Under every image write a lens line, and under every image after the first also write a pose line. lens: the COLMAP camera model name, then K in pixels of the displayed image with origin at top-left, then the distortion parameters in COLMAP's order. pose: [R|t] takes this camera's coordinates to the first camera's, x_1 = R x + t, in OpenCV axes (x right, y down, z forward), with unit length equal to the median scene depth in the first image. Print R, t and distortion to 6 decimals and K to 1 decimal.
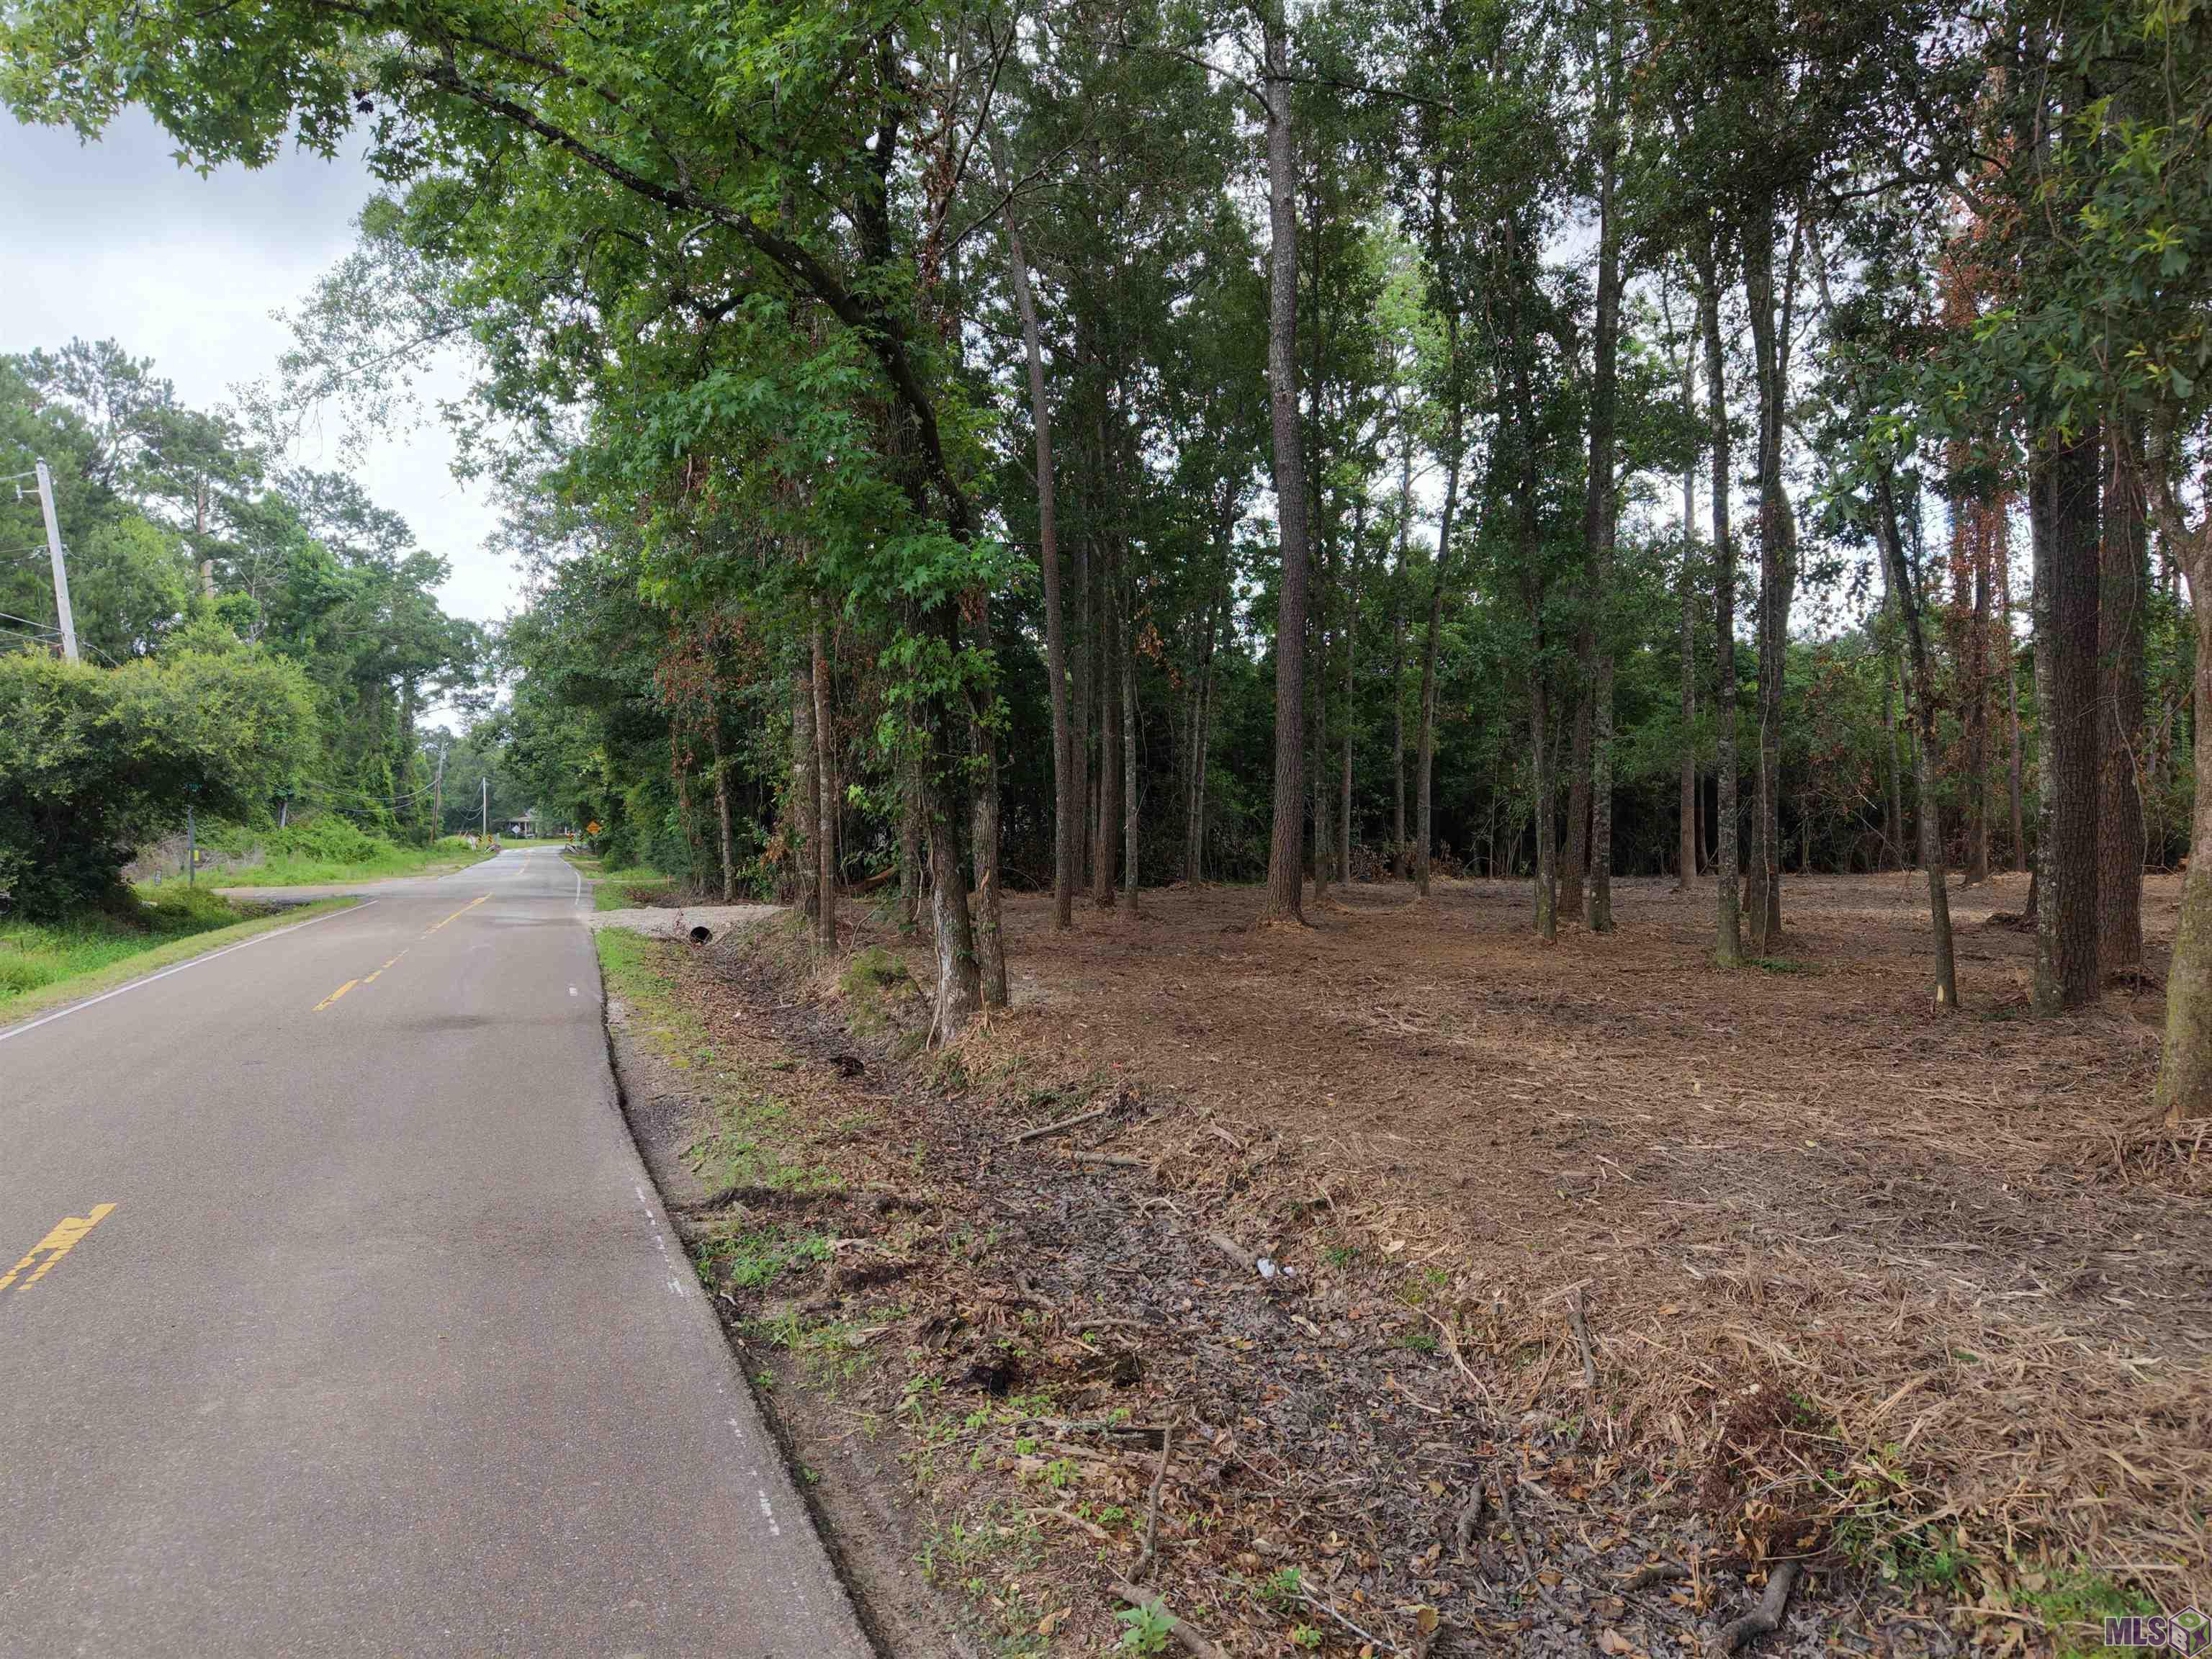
lens RADIAL K [[1445.1, 0, 1106.0], [0, 1445.1, 829.5], [0, 0, 1]] dist [-0.000196, -0.003486]
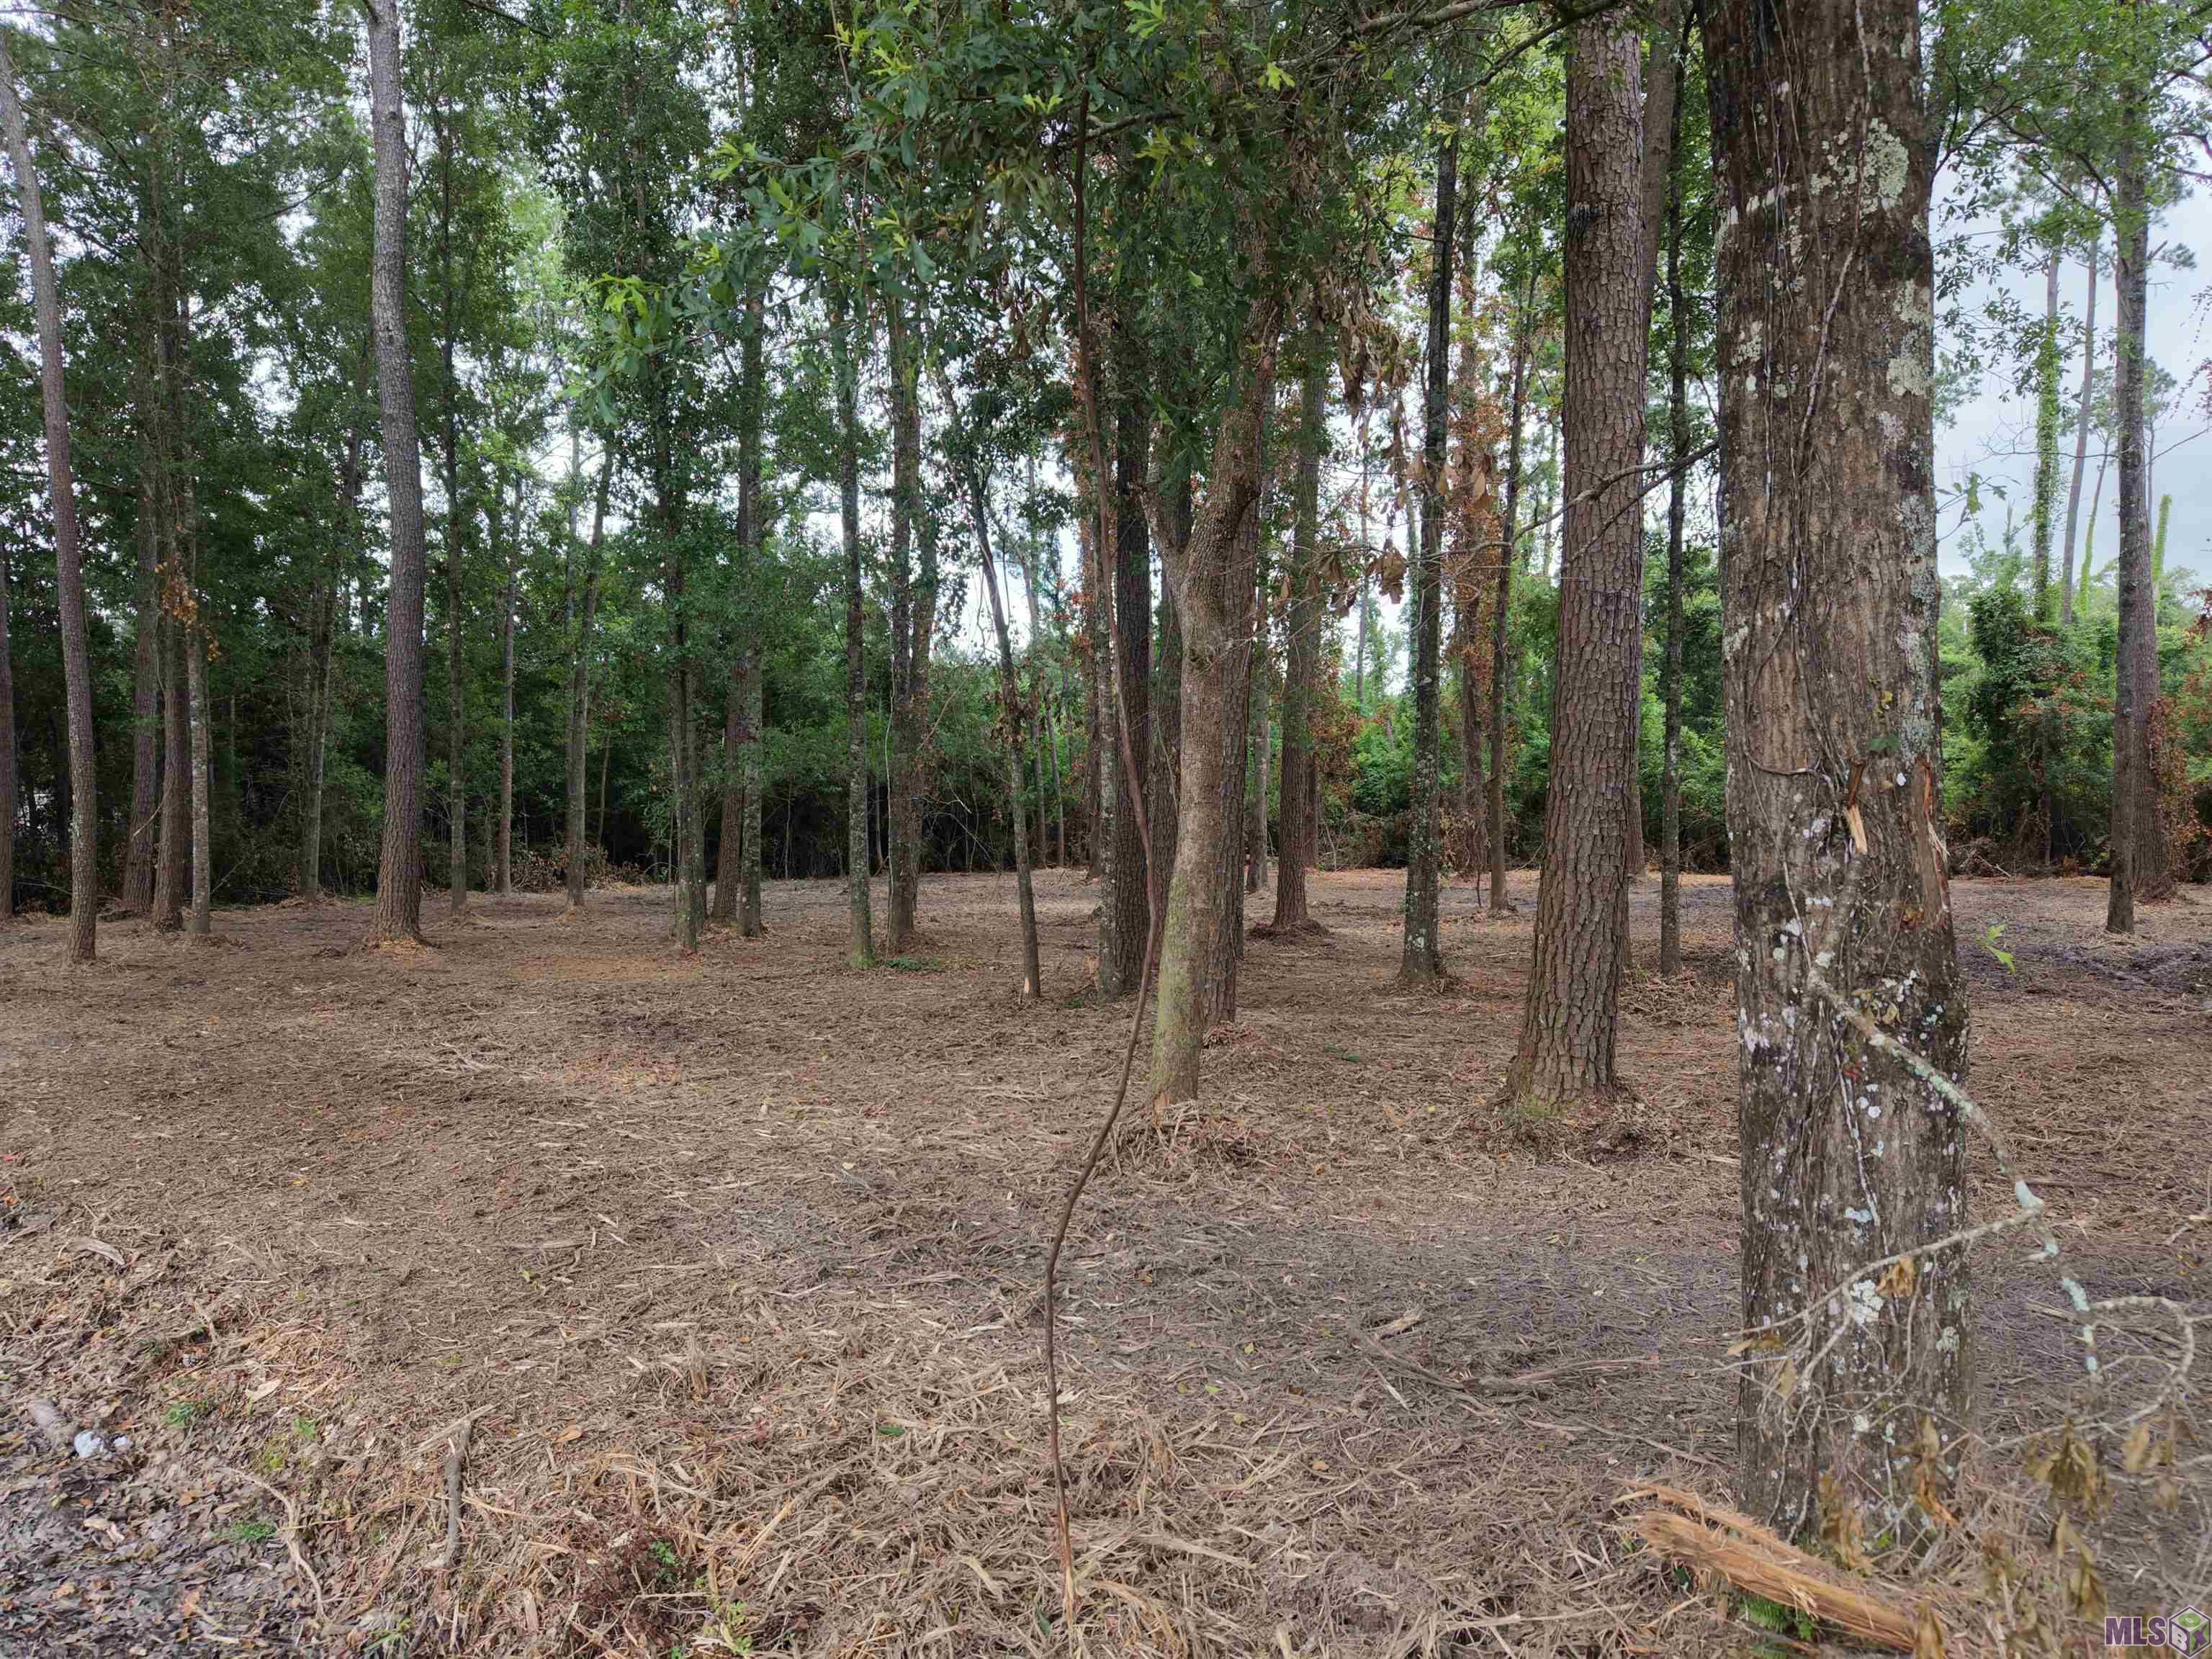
lens RADIAL K [[1410.9, 0, 1100.4], [0, 1410.9, 836.4], [0, 0, 1]] dist [0.000714, -0.021650]
pose [[0.869705, -0.011131, 0.493446, 0.203215], [0.009949, 0.999938, 0.005021, 0.000290], [-0.493471, 0.000542, 0.869762, 0.135625]]
